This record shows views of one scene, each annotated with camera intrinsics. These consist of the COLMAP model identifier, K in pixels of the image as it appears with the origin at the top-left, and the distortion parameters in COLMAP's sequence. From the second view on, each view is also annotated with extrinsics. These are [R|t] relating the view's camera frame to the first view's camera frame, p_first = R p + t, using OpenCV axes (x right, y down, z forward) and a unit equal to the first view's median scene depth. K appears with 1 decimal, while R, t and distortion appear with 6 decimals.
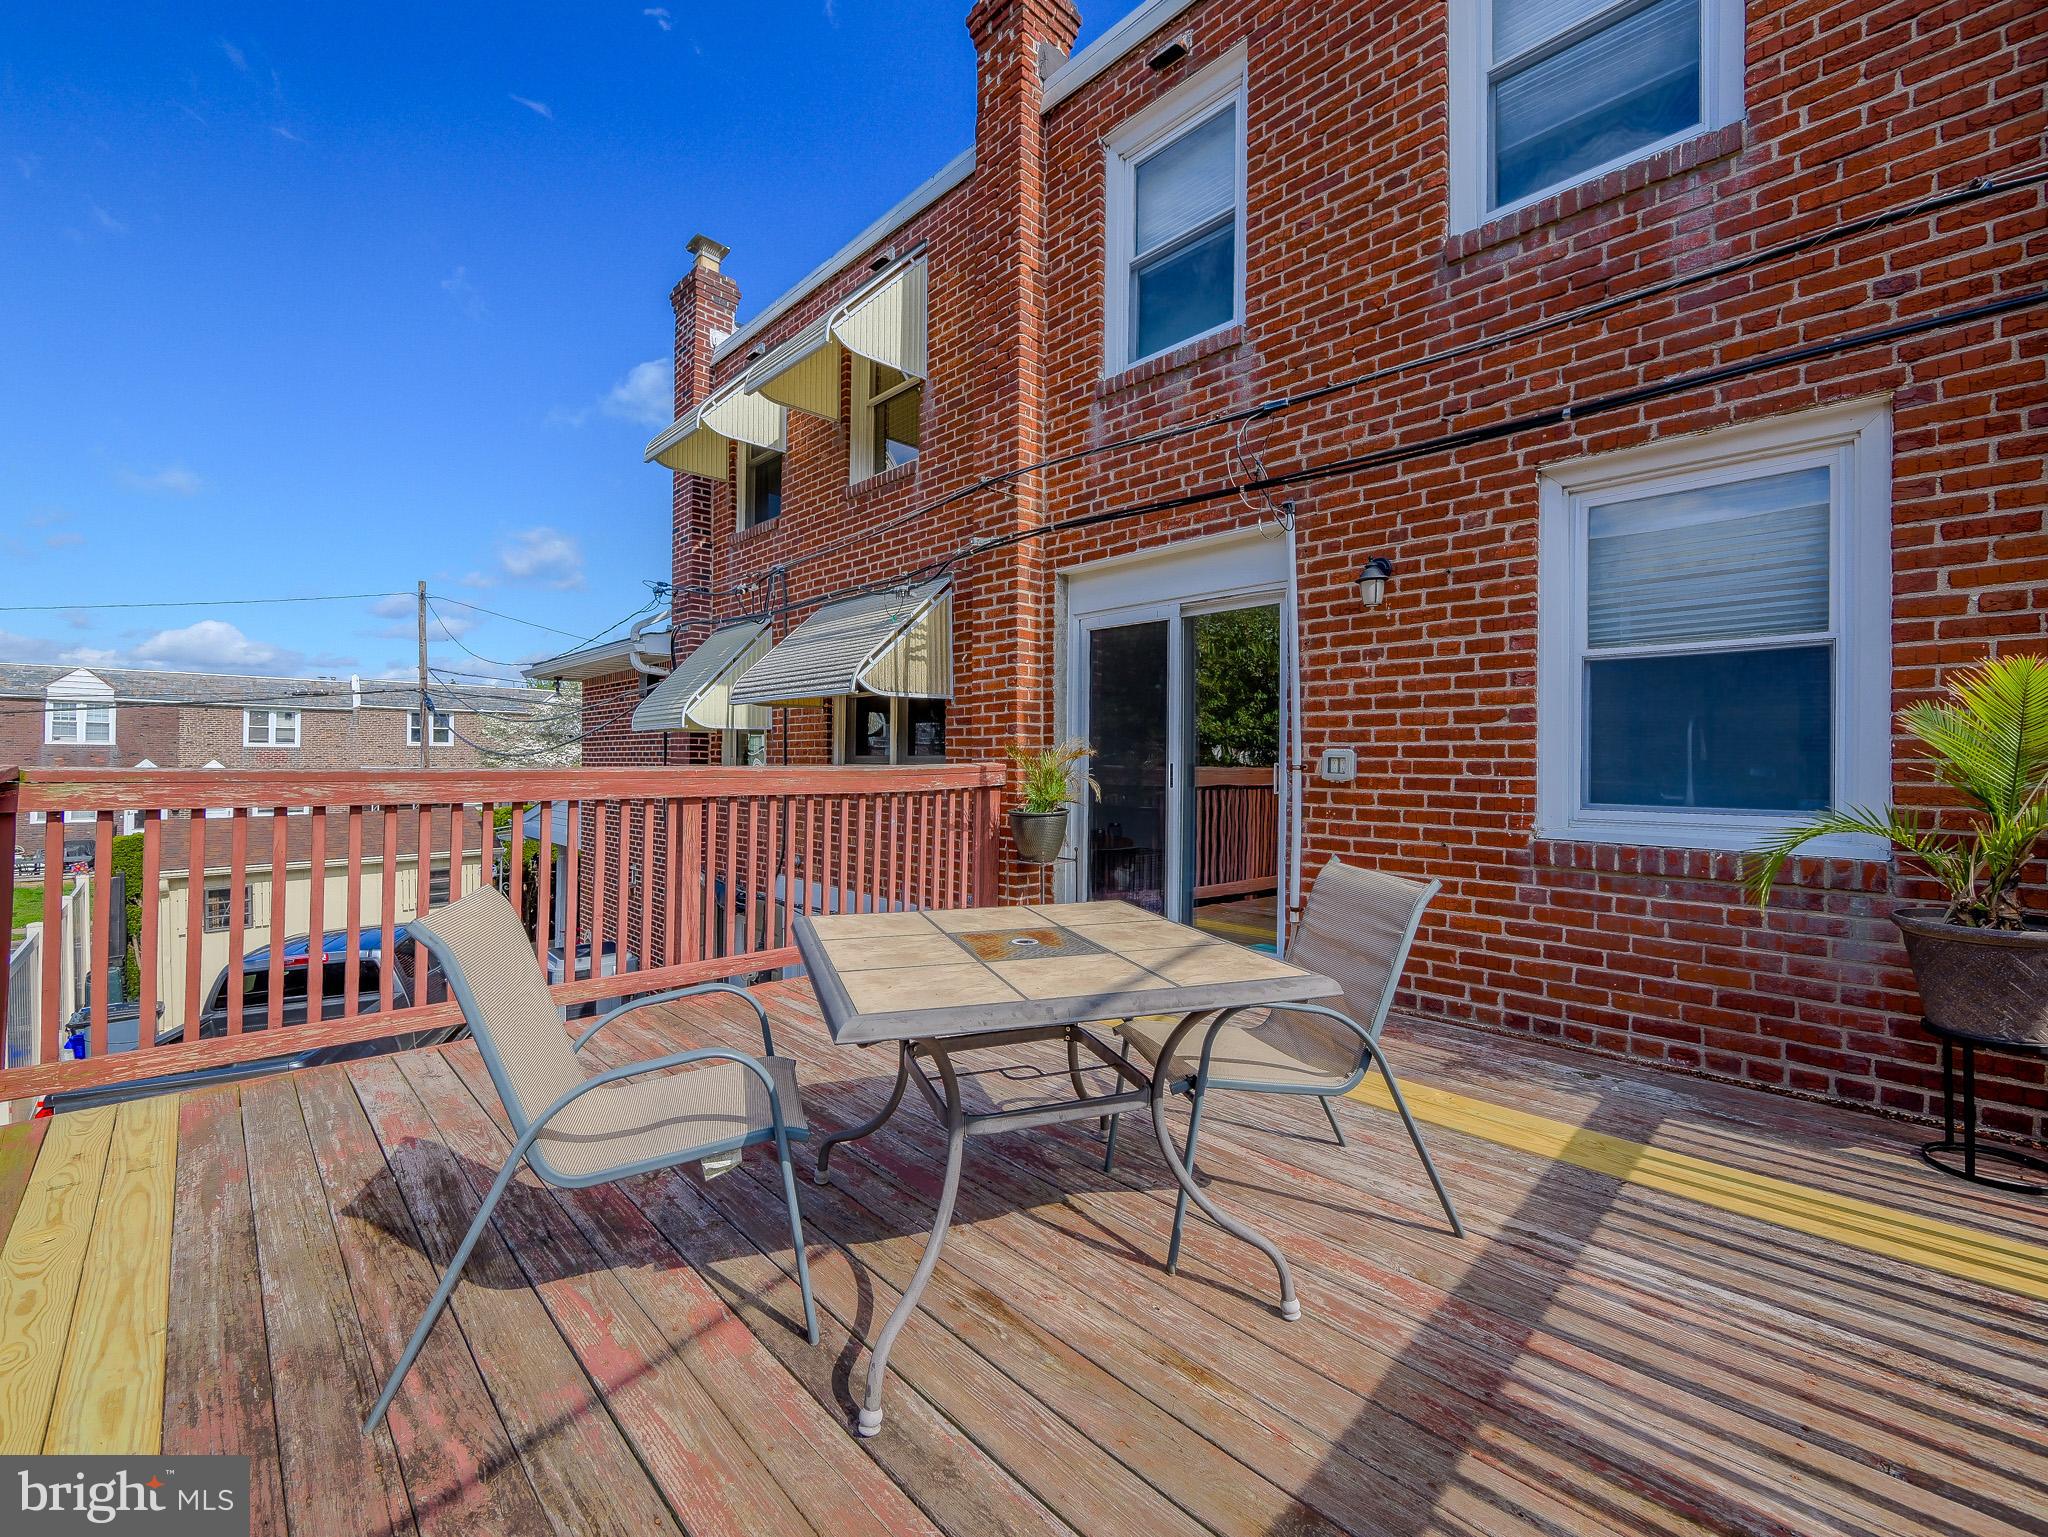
lens RADIAL K [[852.8, 0, 1017.1], [0, 852.8, 757.3], [0, 0, 1]] dist [-0.005785, -0.000022]
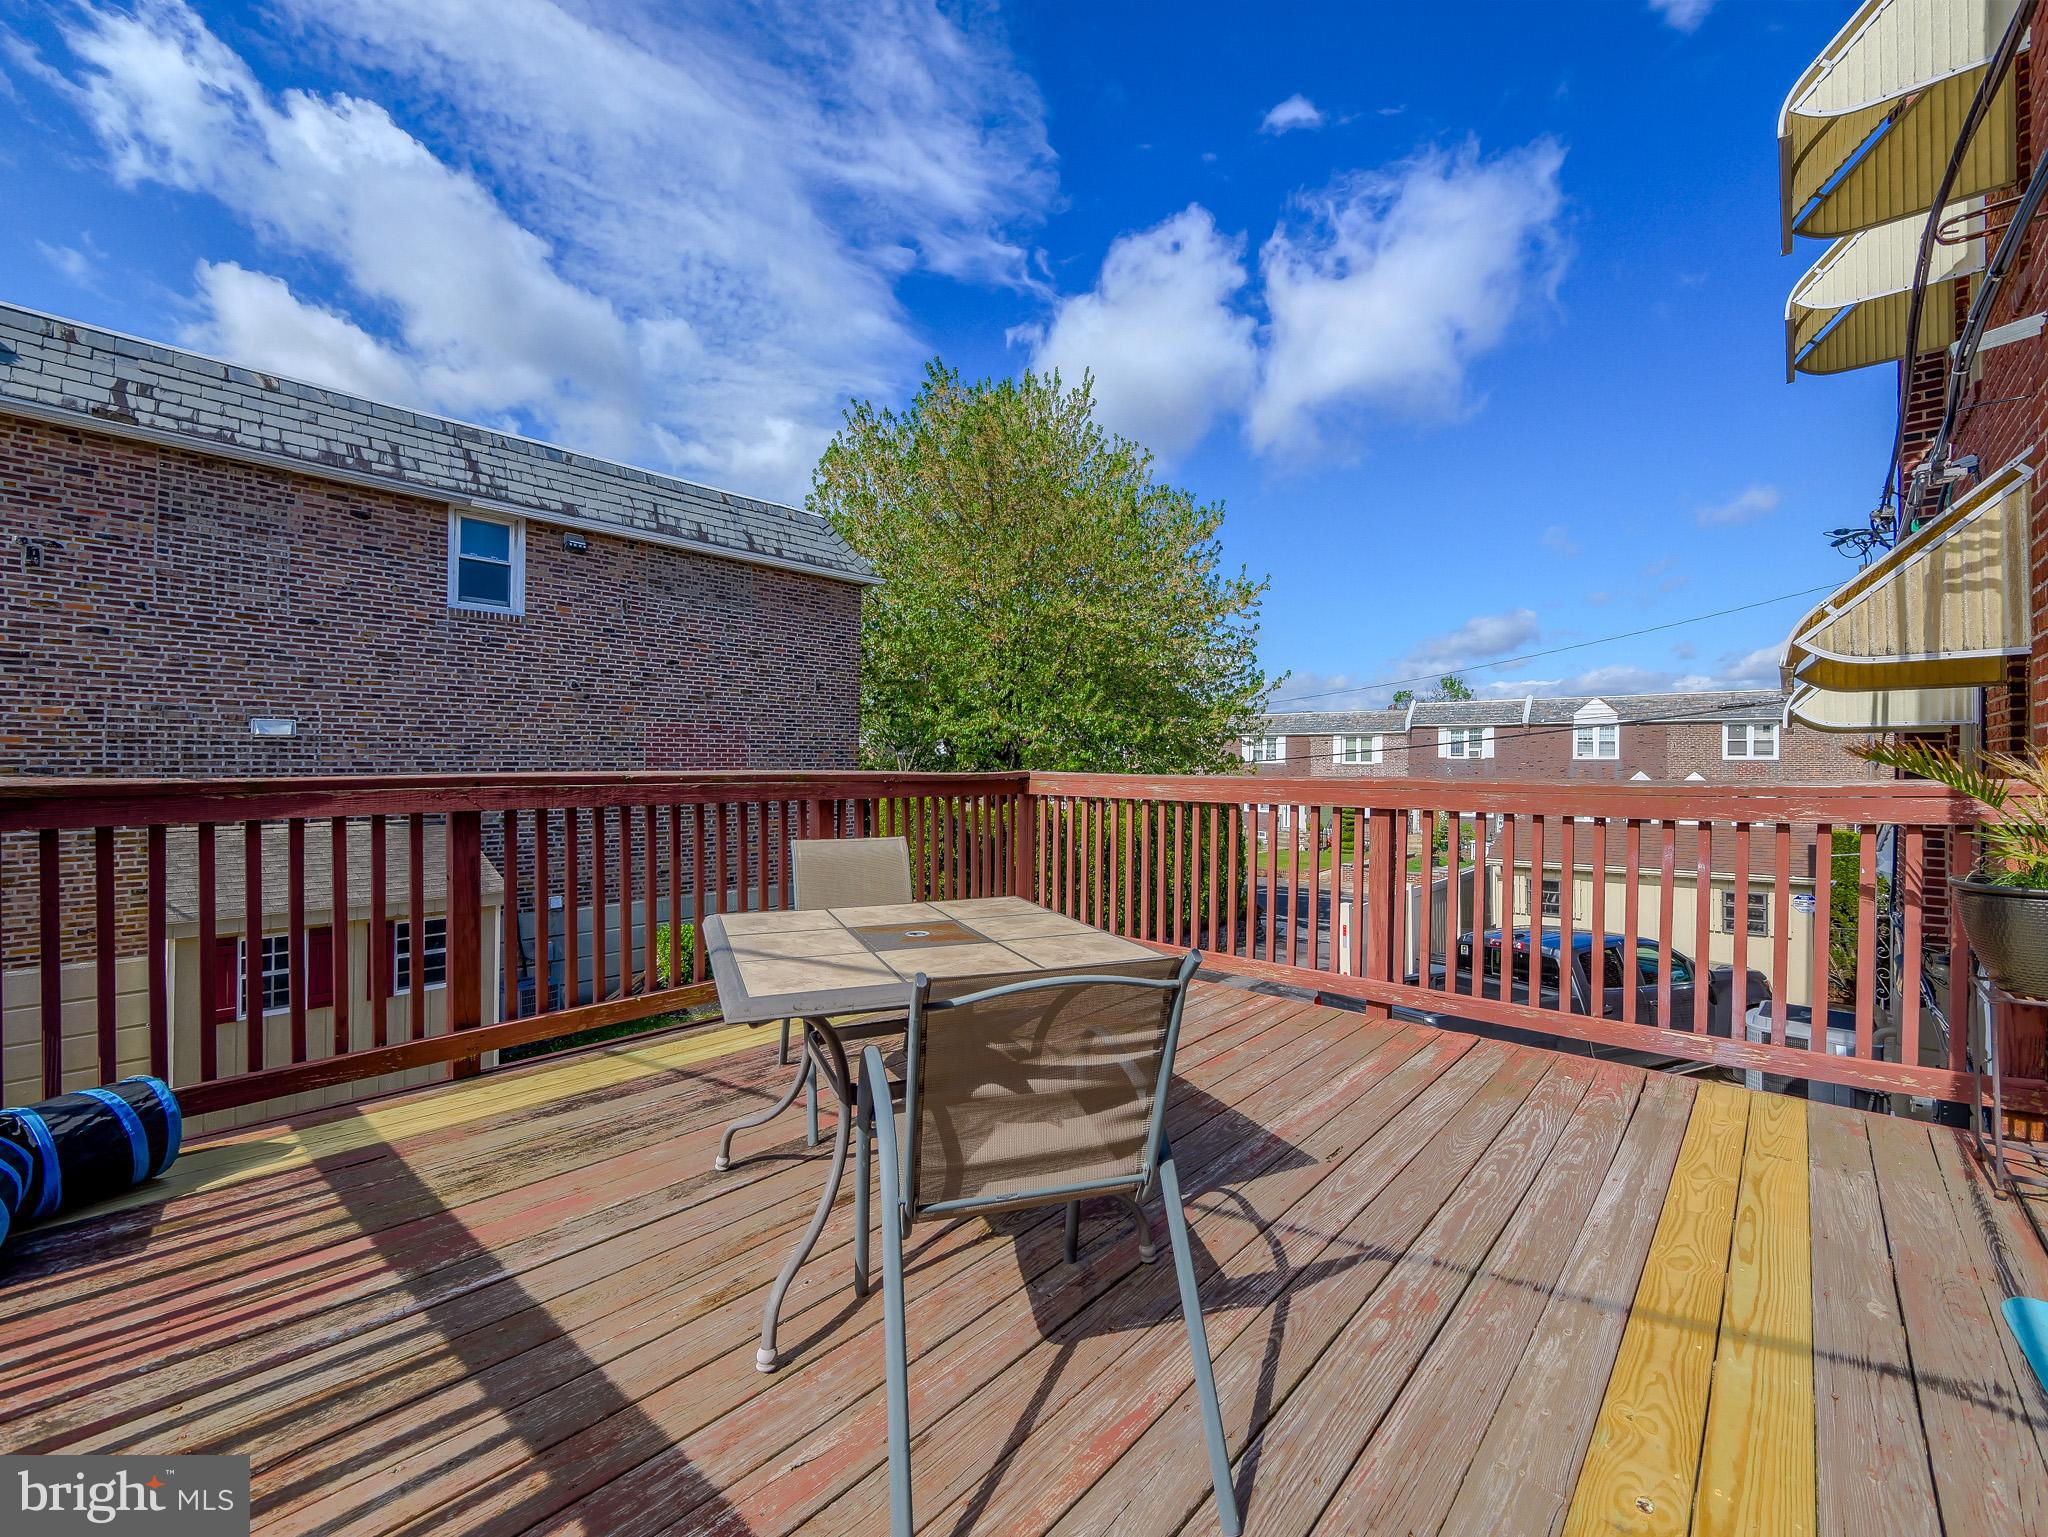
lens RADIAL K [[852.8, 0, 1017.1], [0, 852.8, 757.3], [0, 0, 1]] dist [-0.005785, -0.000022]
pose [[0.067662, -0.012229, -0.997633, 0.227070], [-0.003131, 0.999917, -0.012469, 0.000888], [0.997703, 0.003967, 0.067618, 0.216013]]
